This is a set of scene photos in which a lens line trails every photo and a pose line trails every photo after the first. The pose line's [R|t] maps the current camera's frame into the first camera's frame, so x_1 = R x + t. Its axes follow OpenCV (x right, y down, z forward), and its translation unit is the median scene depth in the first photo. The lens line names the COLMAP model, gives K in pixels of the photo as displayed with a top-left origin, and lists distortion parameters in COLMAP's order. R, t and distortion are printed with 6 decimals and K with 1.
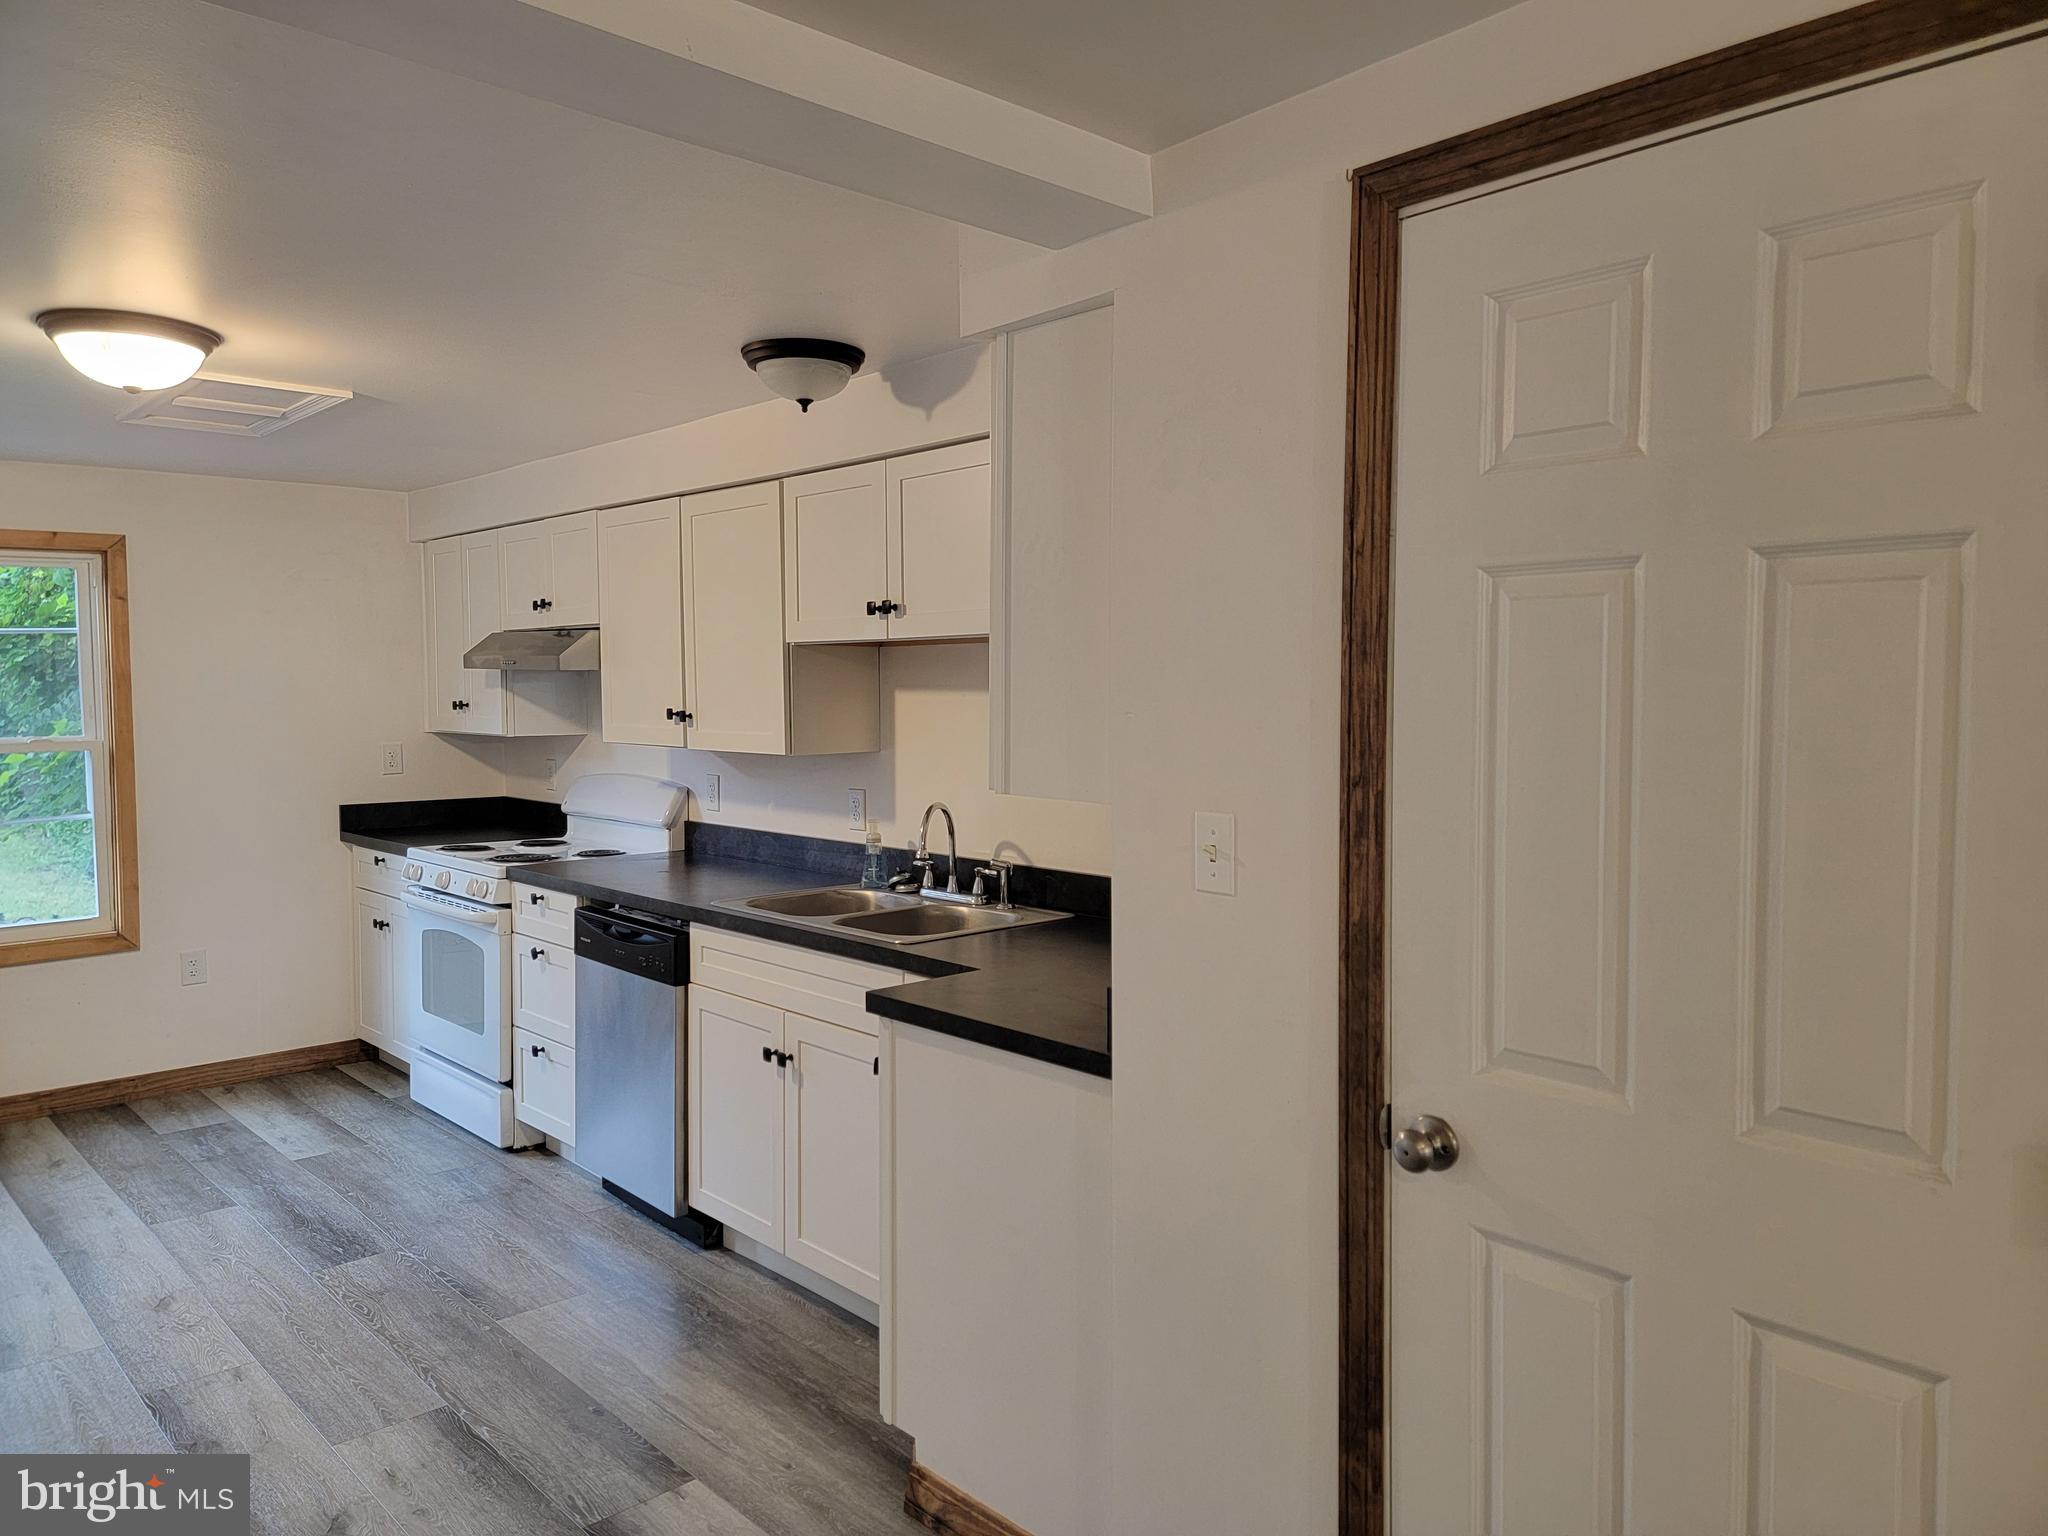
lens RADIAL K [[1410.8, 0, 1028.2], [0, 1410.8, 764.1], [0, 0, 1]] dist [0.084678, -0.070778]
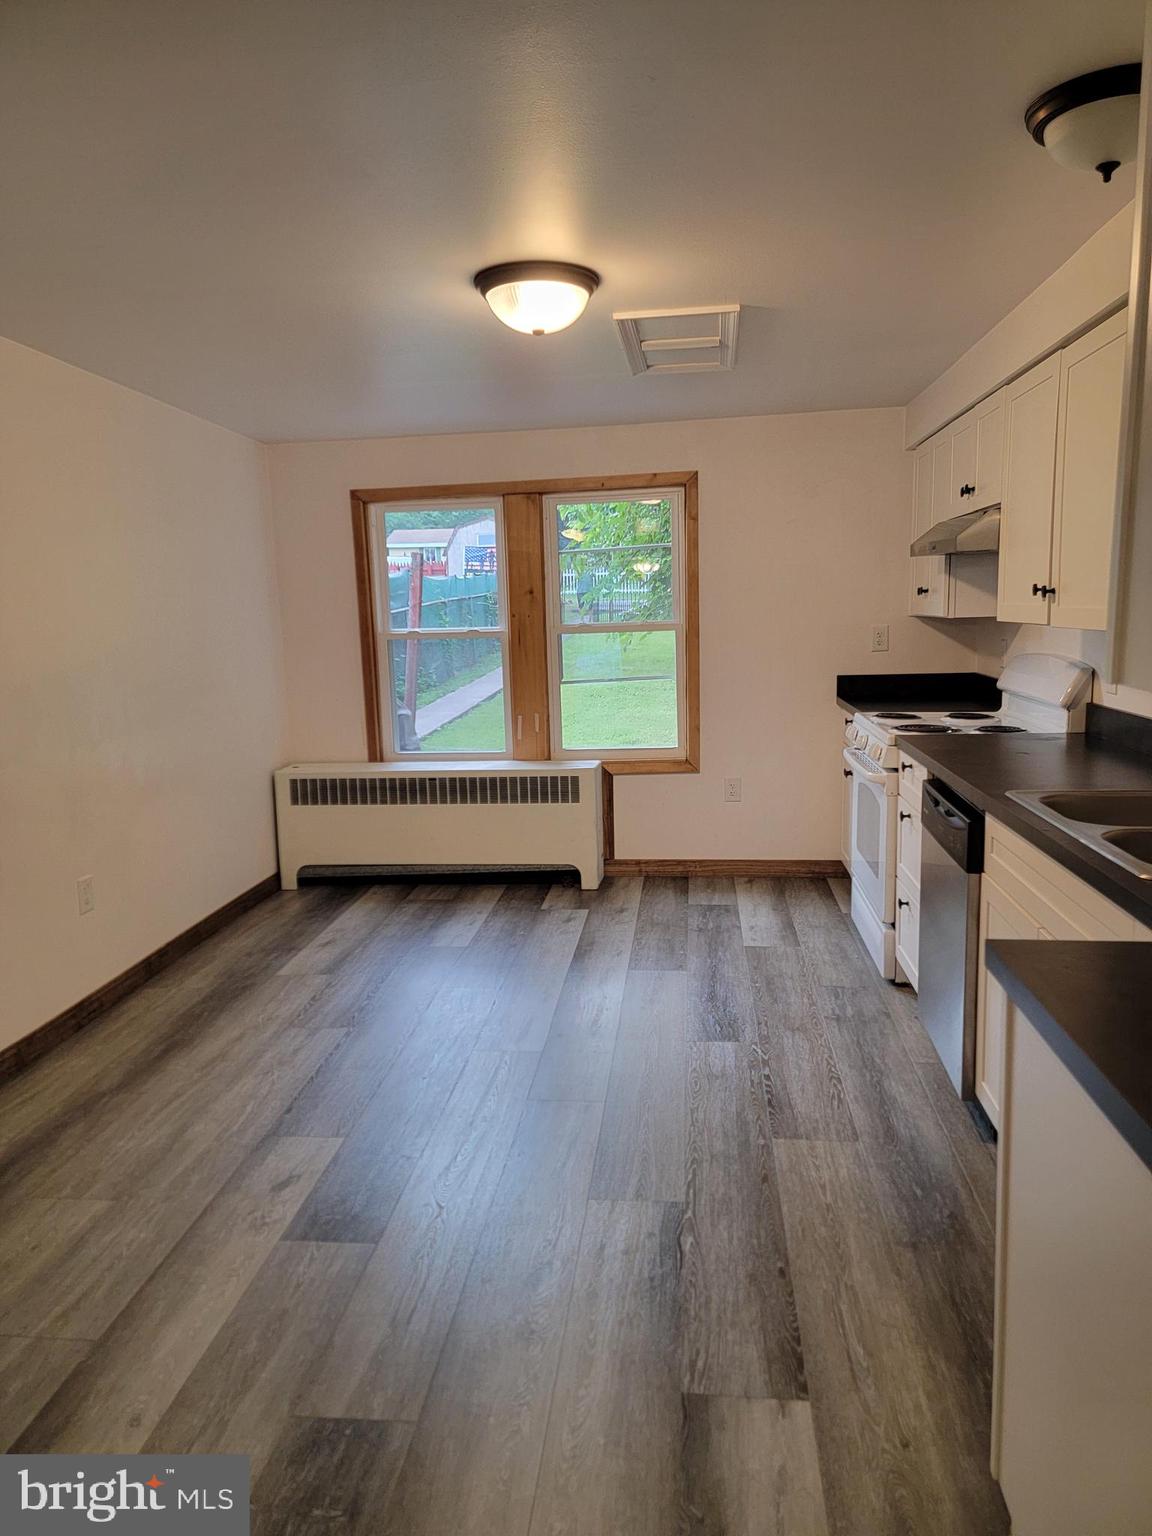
lens RADIAL K [[1058.1, 0, 566.1], [0, 1058.1, 769.7], [0, 0, 1]] dist [0.084678, -0.070778]
pose [[0.655261, 0.103082, -0.748336, 0.086741], [-0.017798, 0.992477, 0.121128, 0.002931], [0.755193, -0.066052, 0.652166, 0.256484]]
